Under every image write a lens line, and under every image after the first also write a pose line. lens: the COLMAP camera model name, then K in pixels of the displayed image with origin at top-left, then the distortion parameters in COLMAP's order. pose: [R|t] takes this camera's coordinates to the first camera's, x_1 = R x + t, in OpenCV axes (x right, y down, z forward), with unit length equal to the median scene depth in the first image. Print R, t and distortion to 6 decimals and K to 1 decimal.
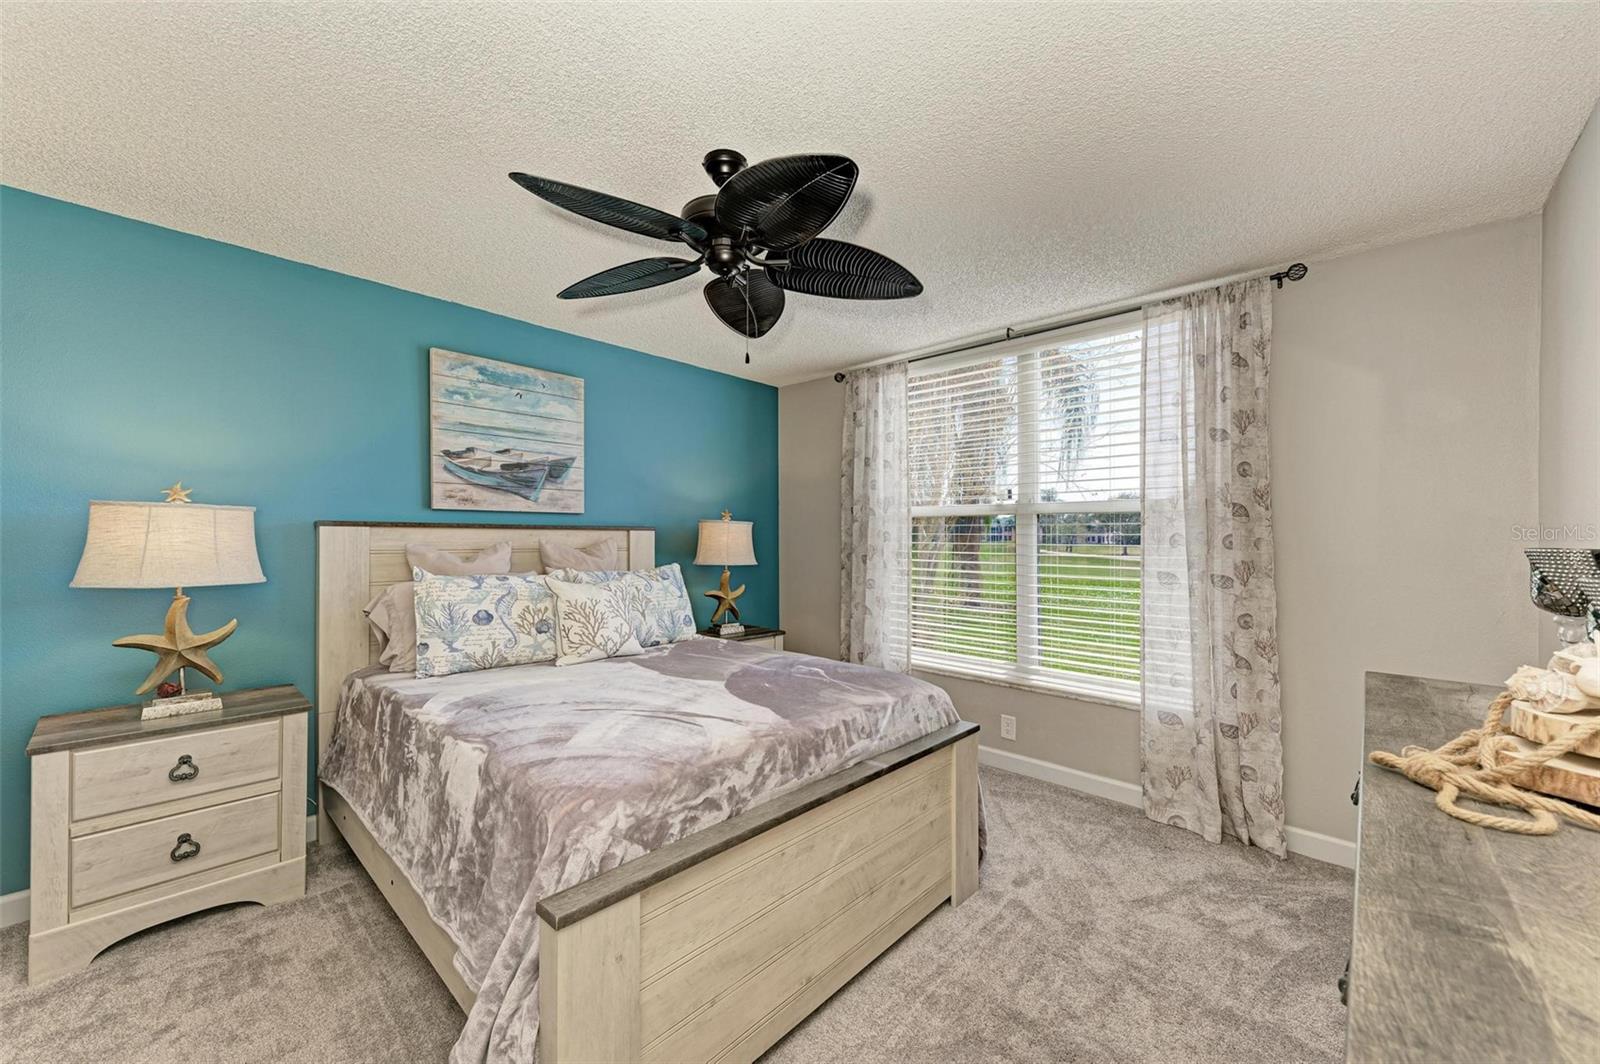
lens RADIAL K [[615.1, 0, 797.7], [0, 615.1, 537.3], [0, 0, 1]] dist [0.015382, -0.004234]
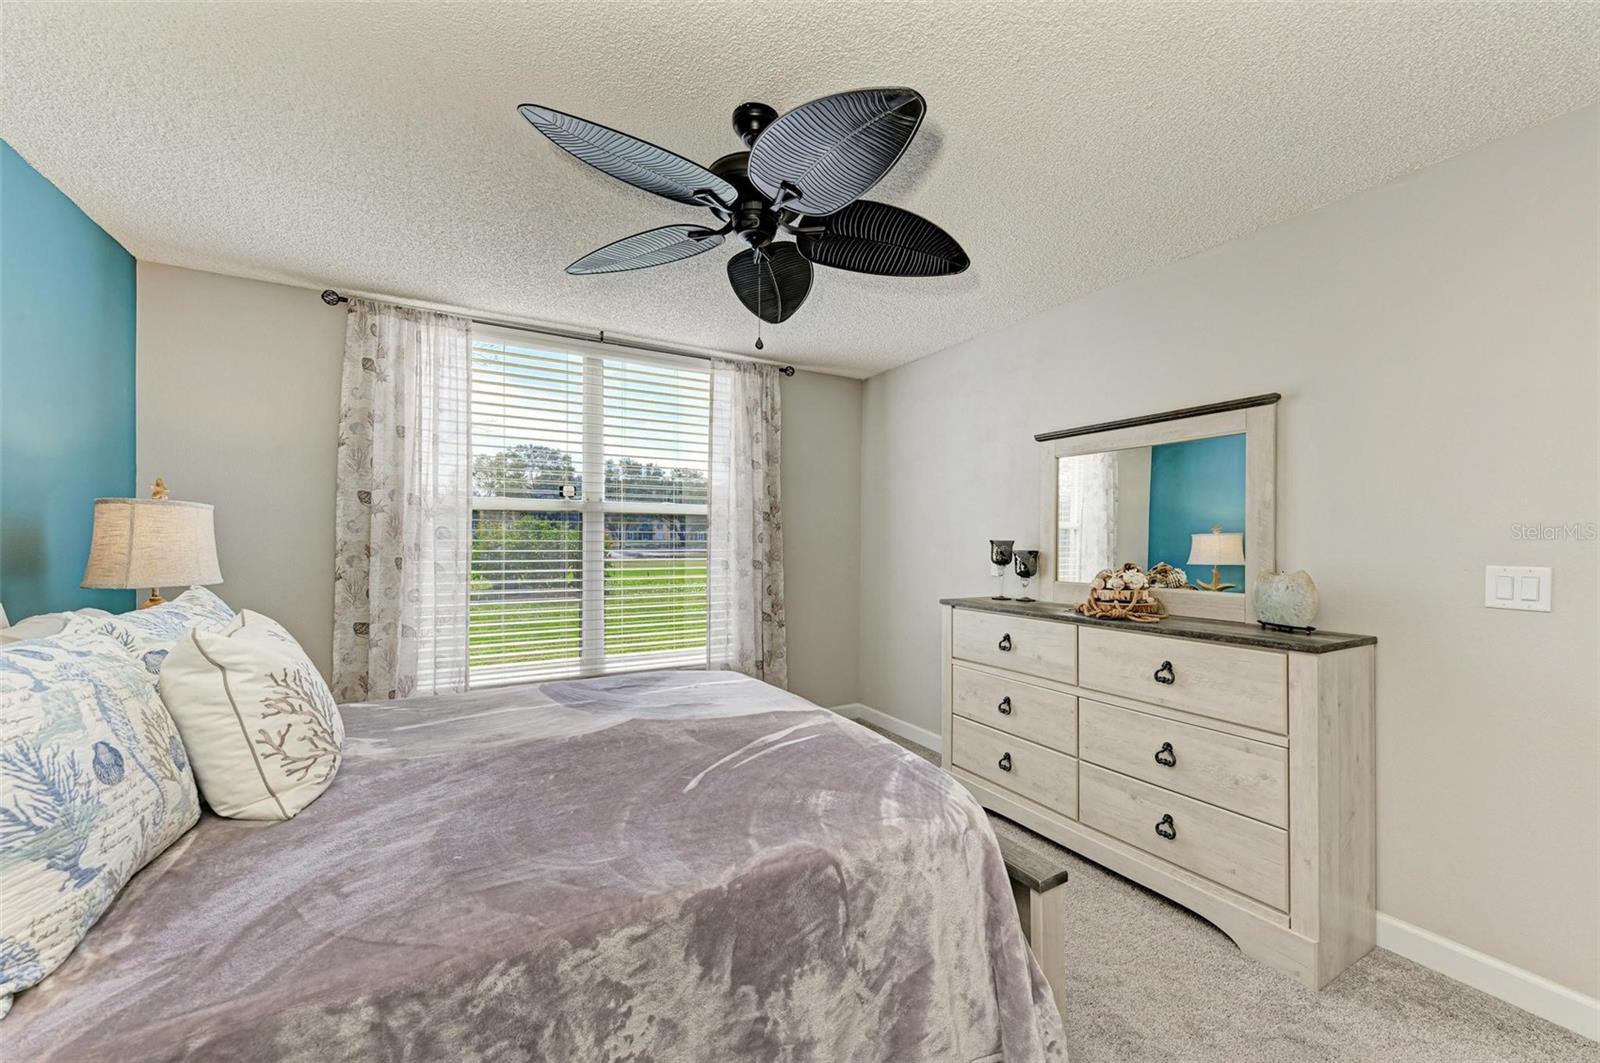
lens RADIAL K [[615.1, 0, 805.8], [0, 615.1, 534.0], [0, 0, 1]] dist [0.015382, -0.004234]
pose [[0.289839, -0.000707, 0.957075, -0.590971], [-0.006222, 0.999977, 0.002623, -0.005861], [-0.957055, -0.006716, 0.289828, 0.404830]]
